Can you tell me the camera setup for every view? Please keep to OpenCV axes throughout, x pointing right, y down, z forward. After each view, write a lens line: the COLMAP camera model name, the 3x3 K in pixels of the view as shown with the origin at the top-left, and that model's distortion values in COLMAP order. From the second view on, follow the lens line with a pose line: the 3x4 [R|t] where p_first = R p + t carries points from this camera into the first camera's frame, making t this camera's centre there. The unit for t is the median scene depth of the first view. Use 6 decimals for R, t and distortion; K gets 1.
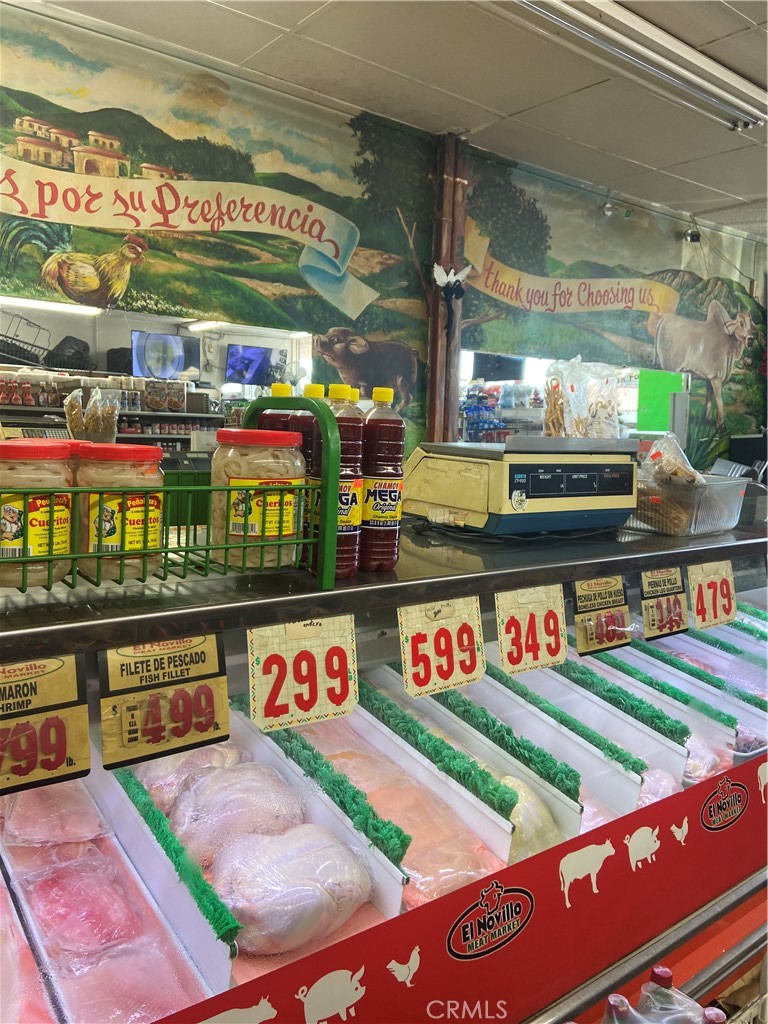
lens RADIAL K [[772.6, 0, 384.0], [0, 772.6, 512.0], [0, 0, 1]] dist [0.123487, -0.155520]
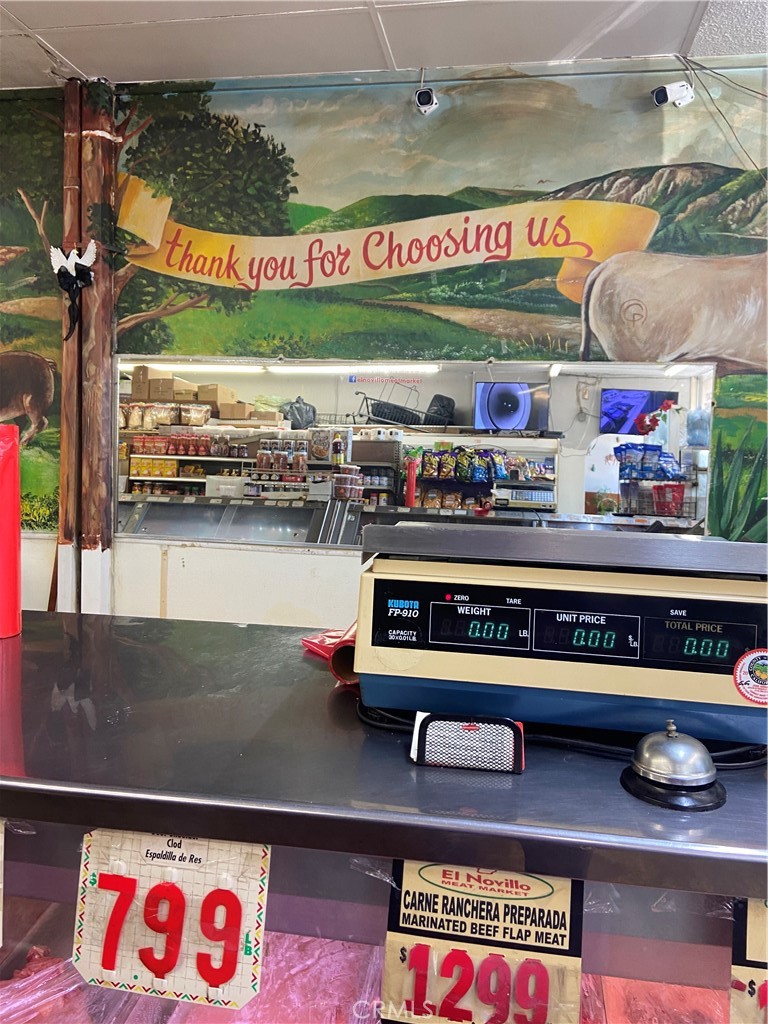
lens RADIAL K [[772.6, 0, 384.0], [0, 772.6, 512.0], [0, 0, 1]] dist [0.123487, -0.155520]
pose [[0.683104, 0.037227, -0.729372, 0.793290], [-0.098057, 0.994332, -0.041087, -0.055051], [0.723708, 0.099587, 0.682883, 0.674106]]
